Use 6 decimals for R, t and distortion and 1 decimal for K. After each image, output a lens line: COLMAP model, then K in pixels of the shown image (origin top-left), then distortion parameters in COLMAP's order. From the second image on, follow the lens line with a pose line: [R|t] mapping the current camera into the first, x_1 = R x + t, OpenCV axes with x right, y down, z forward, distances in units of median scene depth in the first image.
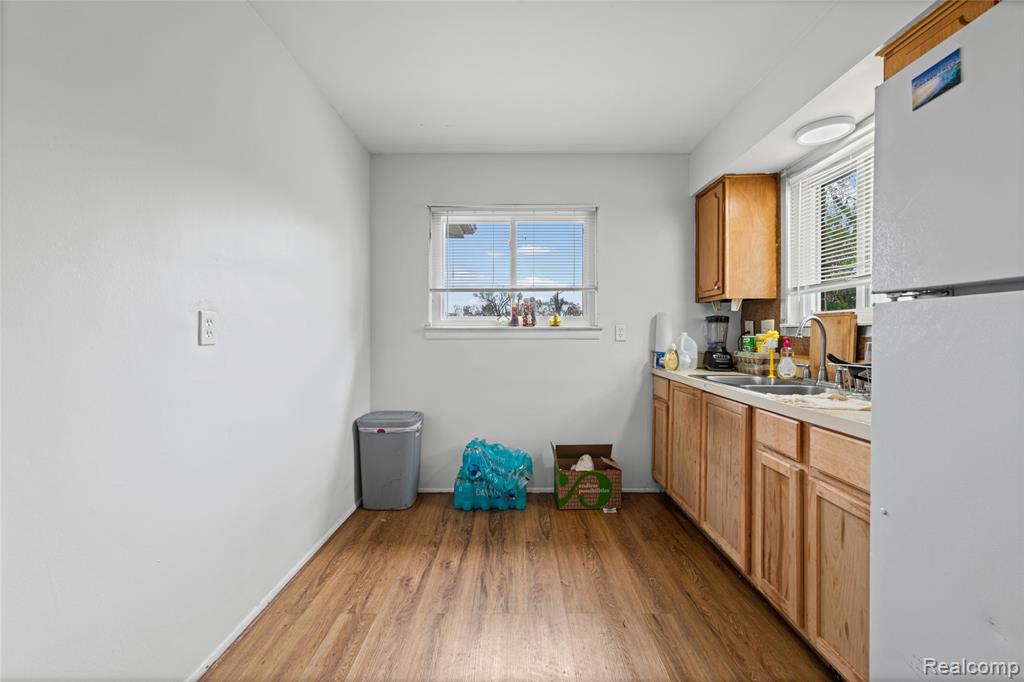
lens RADIAL K [[410.0, 0, 511.8], [0, 410.0, 336.5], [0, 0, 1]] dist [0.010964, -0.002631]
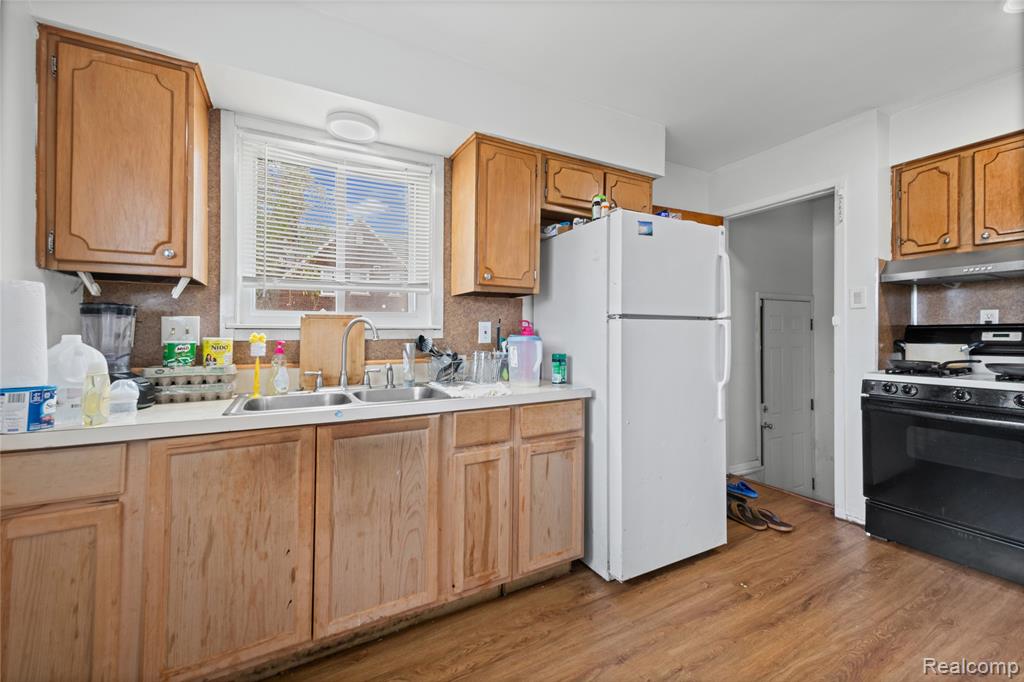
lens RADIAL K [[410.0, 0, 512.5], [0, 410.0, 333.5], [0, 0, 1]] dist [0.010964, -0.002631]
pose [[-0.486436, 0.005408, 0.873700, -0.329073], [0.012610, 0.999920, 0.000832, -0.011595], [-0.873625, 0.011422, -0.486465, 1.394577]]
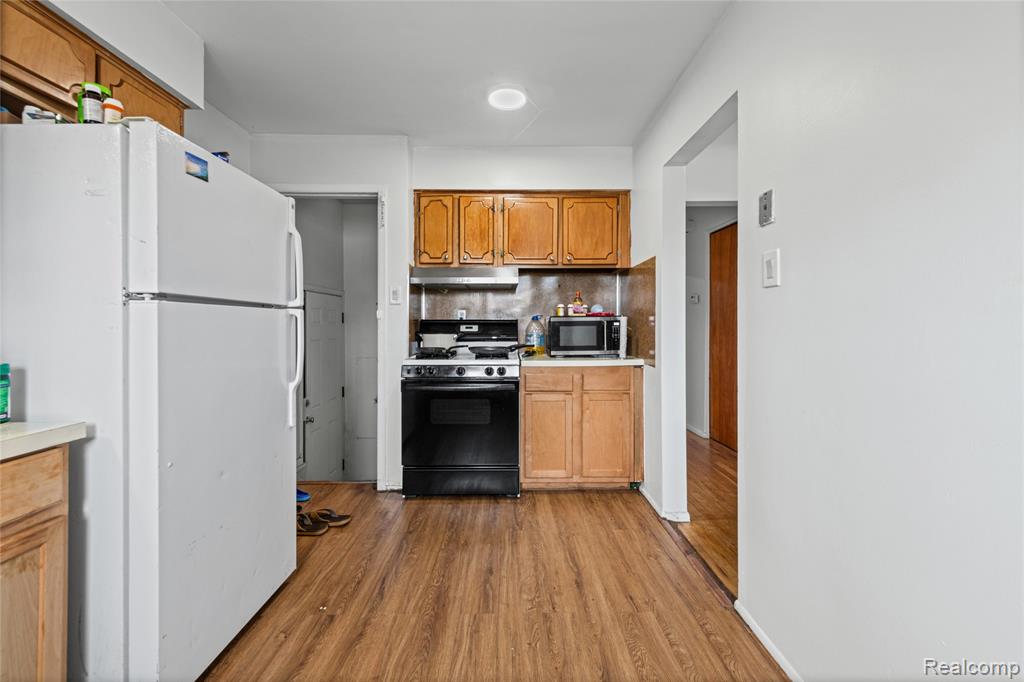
lens RADIAL K [[410.0, 0, 509.6], [0, 410.0, 330.9], [0, 0, 1]] dist [0.010964, -0.002631]
pose [[-0.999903, 0.001814, -0.013811, -0.077998], [0.001524, 0.999779, 0.020973, -0.009150], [0.013846, 0.020950, -0.999685, 1.293841]]
